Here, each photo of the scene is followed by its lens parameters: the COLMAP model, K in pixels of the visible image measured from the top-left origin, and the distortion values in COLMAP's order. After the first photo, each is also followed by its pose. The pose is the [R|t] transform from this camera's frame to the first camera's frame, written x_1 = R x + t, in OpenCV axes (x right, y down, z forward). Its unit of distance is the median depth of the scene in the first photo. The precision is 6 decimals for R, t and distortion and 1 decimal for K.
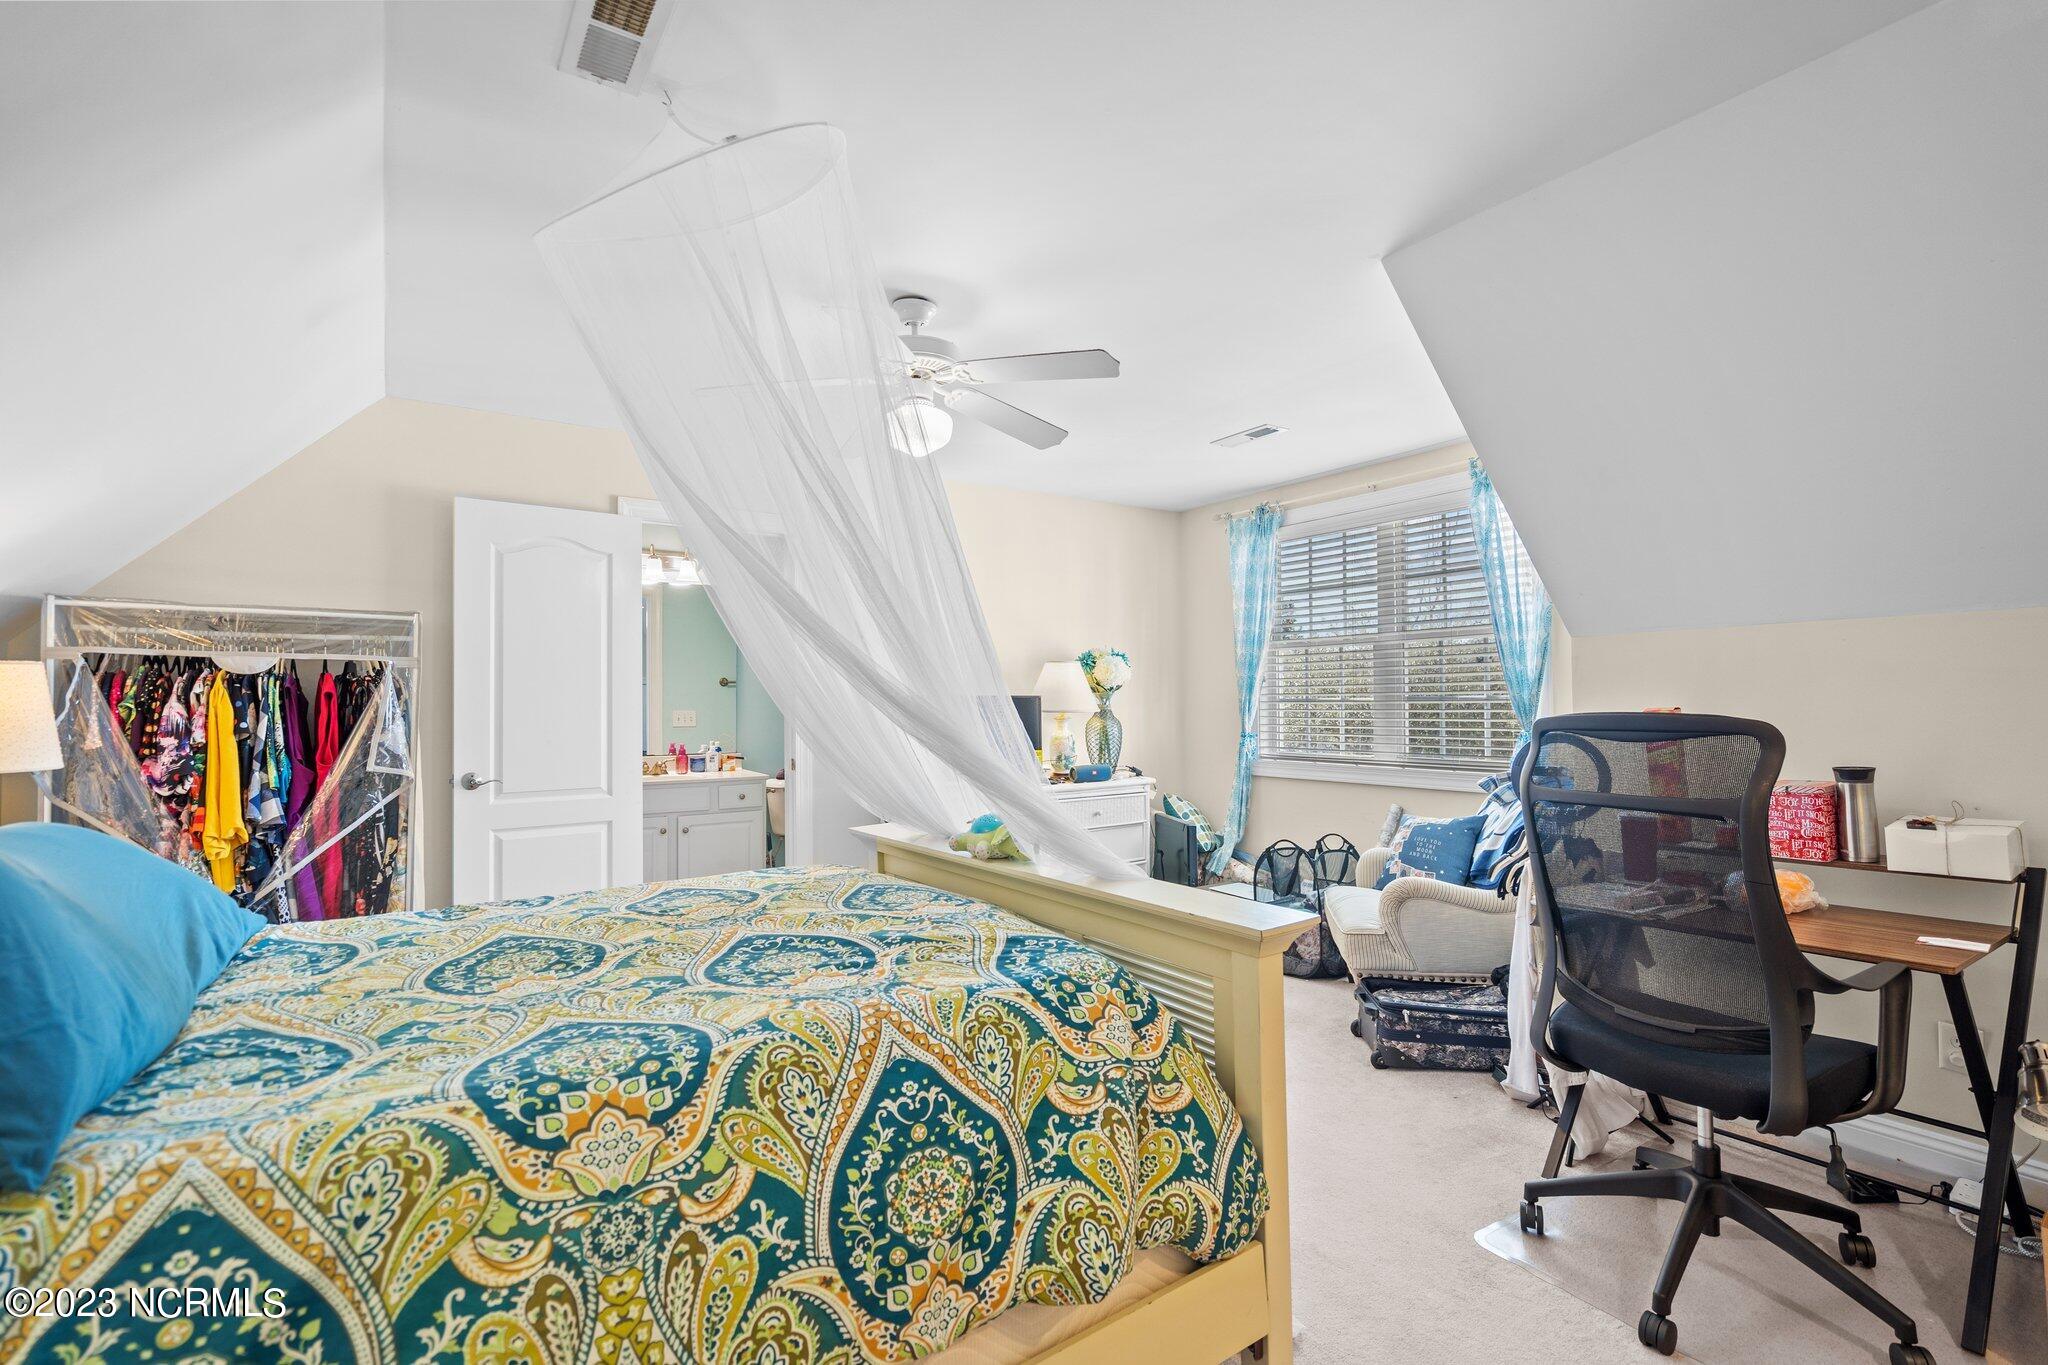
lens RADIAL K [[930.7, 0, 1024.0], [0, 930.7, 682.5], [0, 0, 1]] dist [-0.002203, 0.000269]
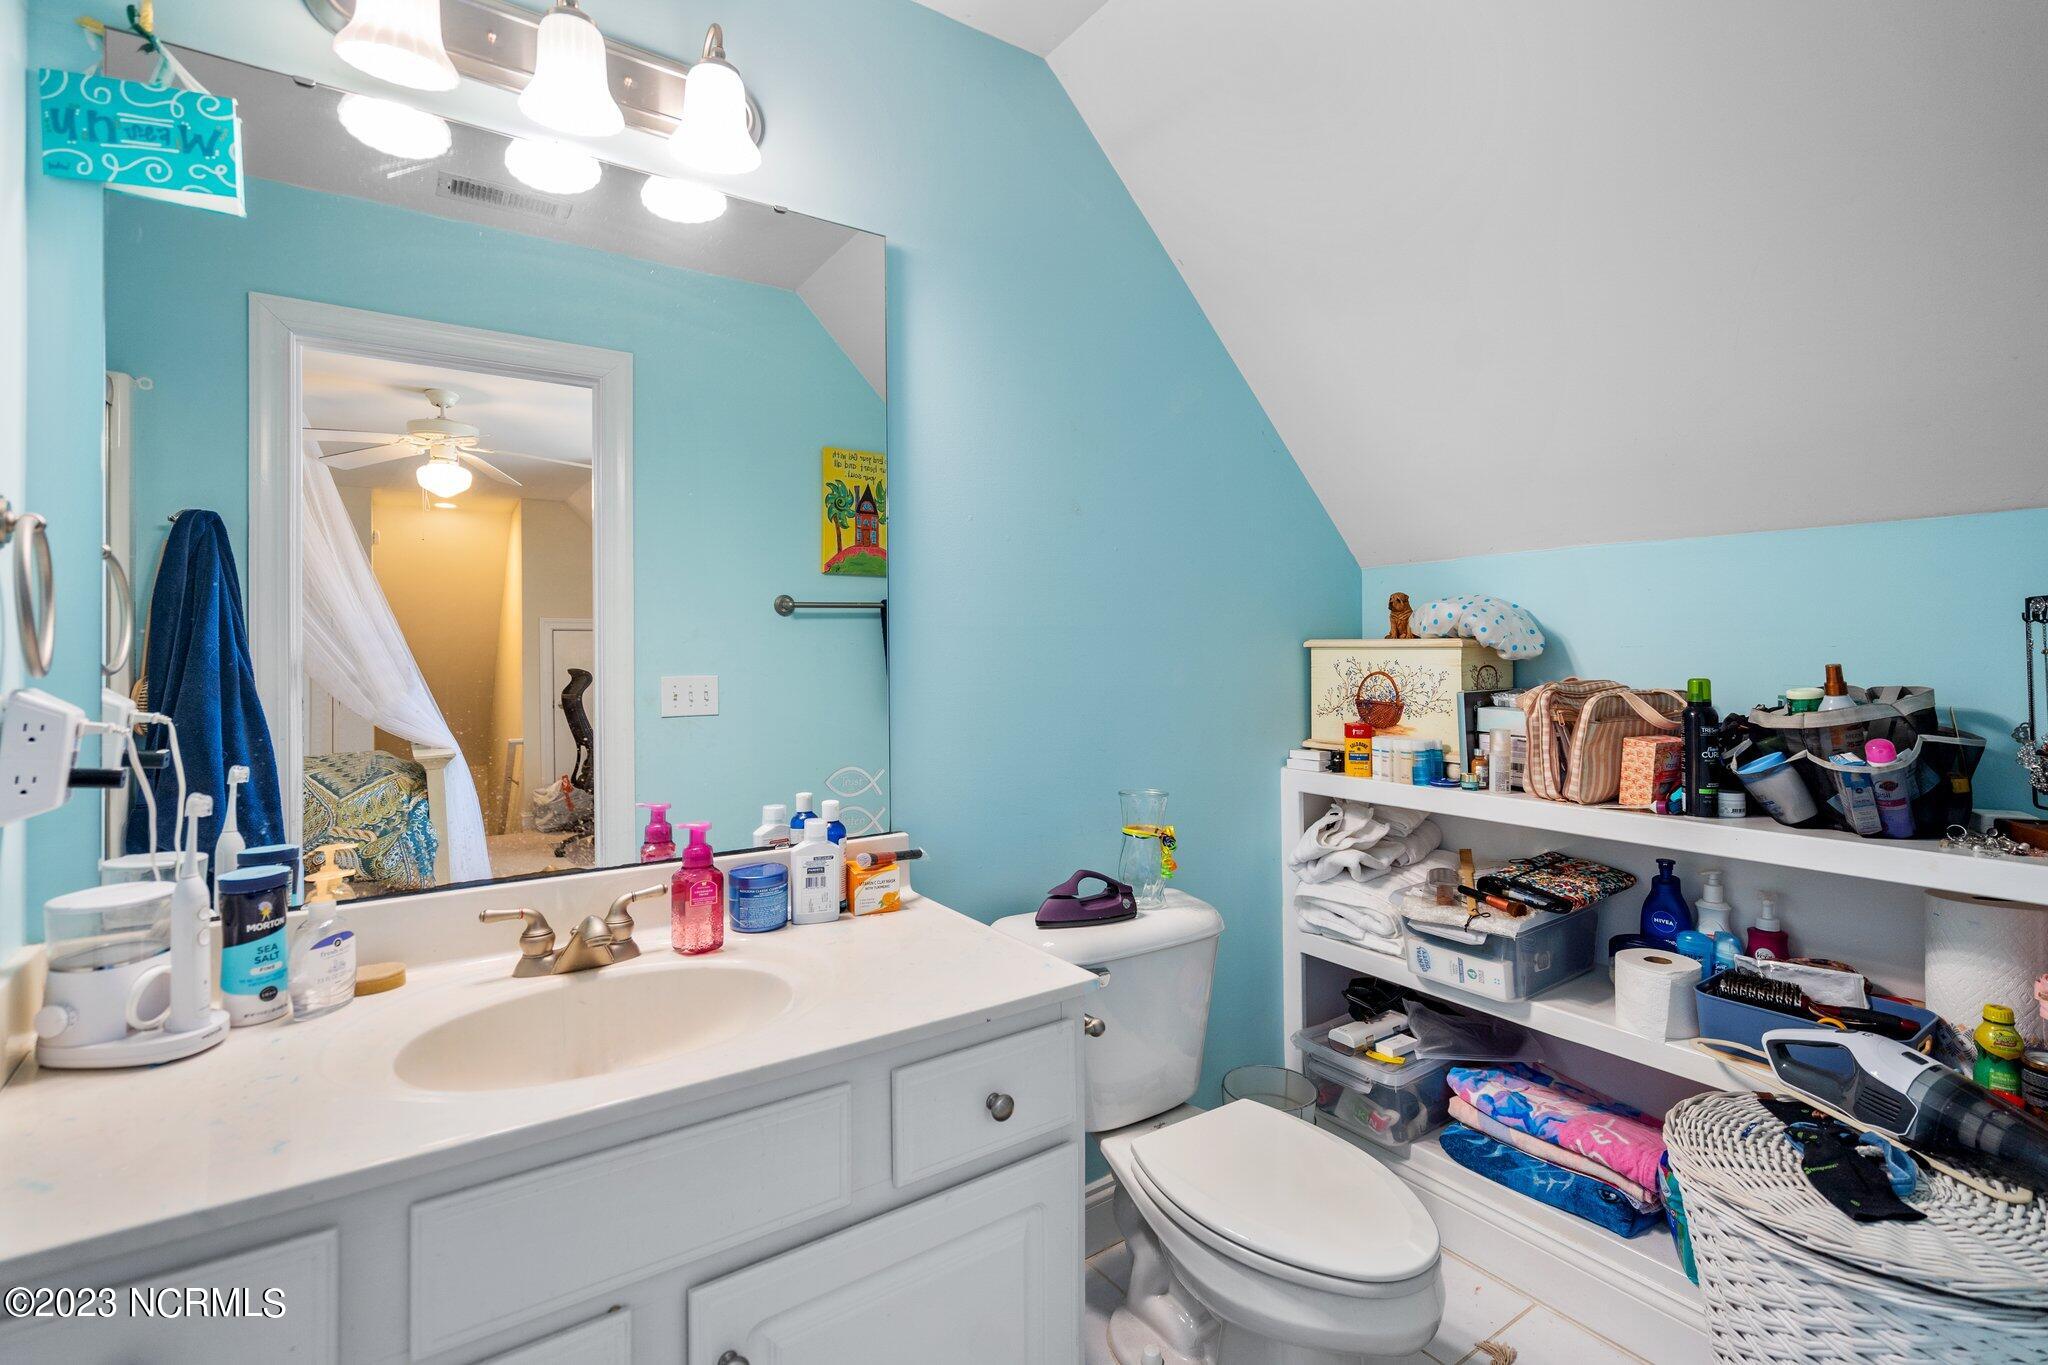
lens RADIAL K [[930.7, 0, 1024.0], [0, 930.7, 682.5], [0, 0, 1]] dist [-0.002203, 0.000269]
pose [[0.999857, 0.012925, 0.010885, -0.283155], [-0.013358, 0.999082, 0.040697, 0.019740], [-0.010349, -0.040836, 0.999112, 0.752366]]
